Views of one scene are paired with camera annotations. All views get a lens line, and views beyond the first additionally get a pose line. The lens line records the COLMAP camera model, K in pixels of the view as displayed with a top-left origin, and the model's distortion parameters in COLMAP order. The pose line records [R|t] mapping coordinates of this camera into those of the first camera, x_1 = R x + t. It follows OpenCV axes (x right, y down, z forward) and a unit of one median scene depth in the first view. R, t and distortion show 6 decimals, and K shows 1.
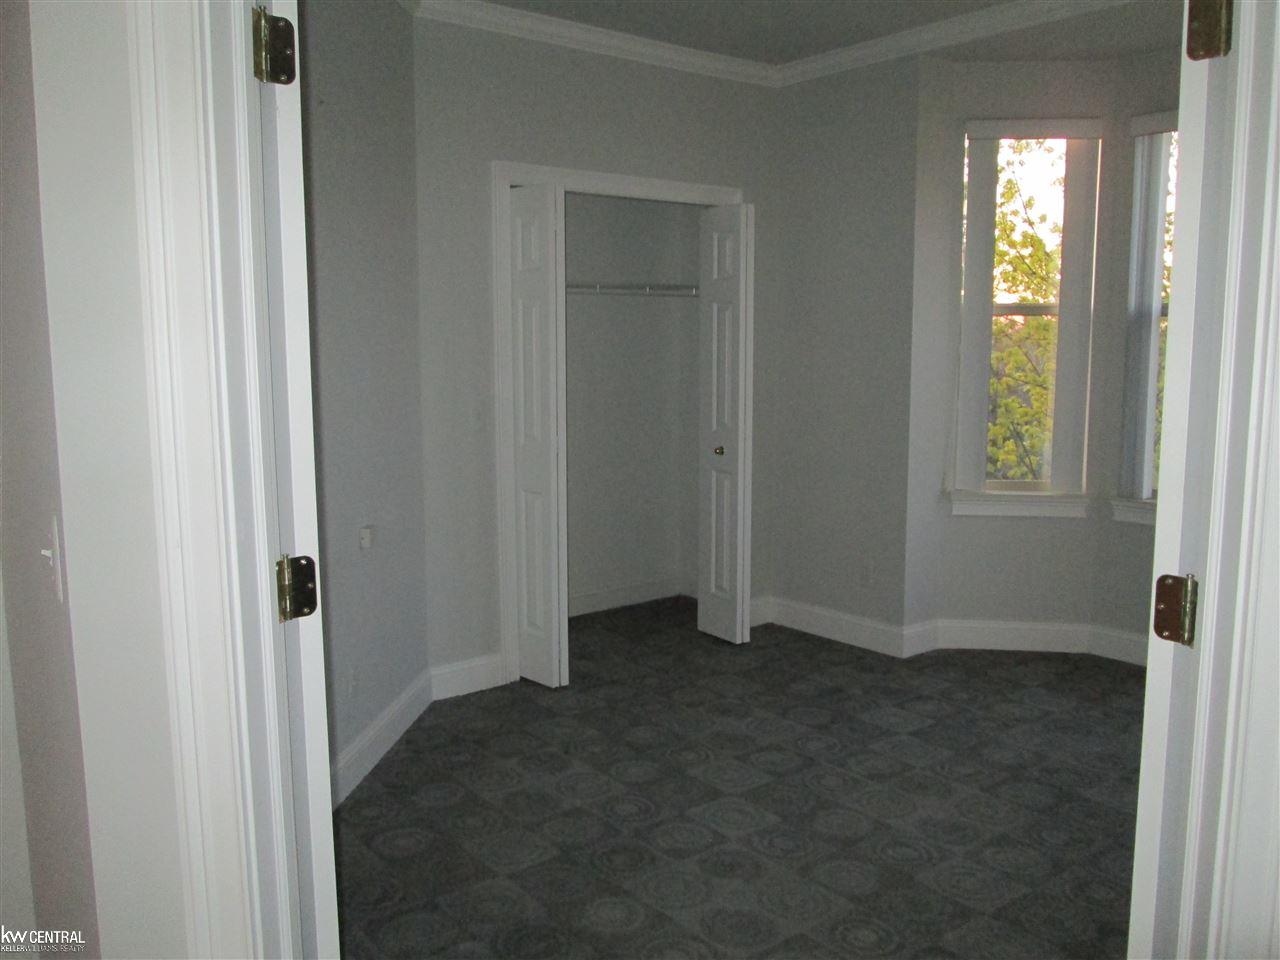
lens RADIAL K [[1070.5, 0, 640.0], [0, 1070.5, 480.0], [0, 0, 1]] dist [-0.034372, 0.001902]
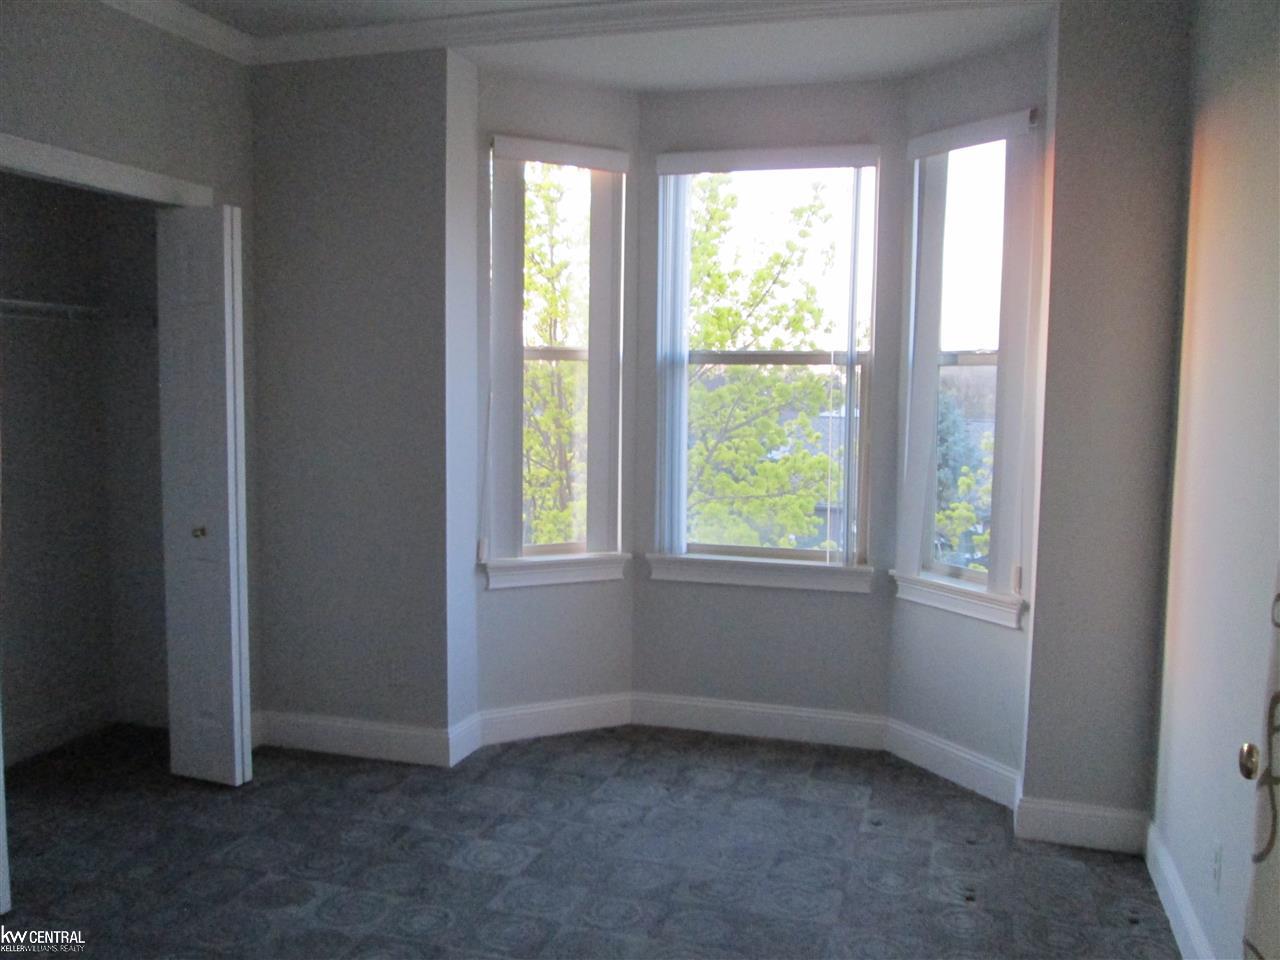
lens RADIAL K [[1070.5, 0, 640.0], [0, 1070.5, 480.0], [0, 0, 1]] dist [-0.034372, 0.001902]
pose [[0.838103, -0.037774, 0.544202, -0.074890], [0.069146, 0.996909, -0.037292, -0.015004], [-0.541112, 0.068884, 0.838125, 0.213783]]
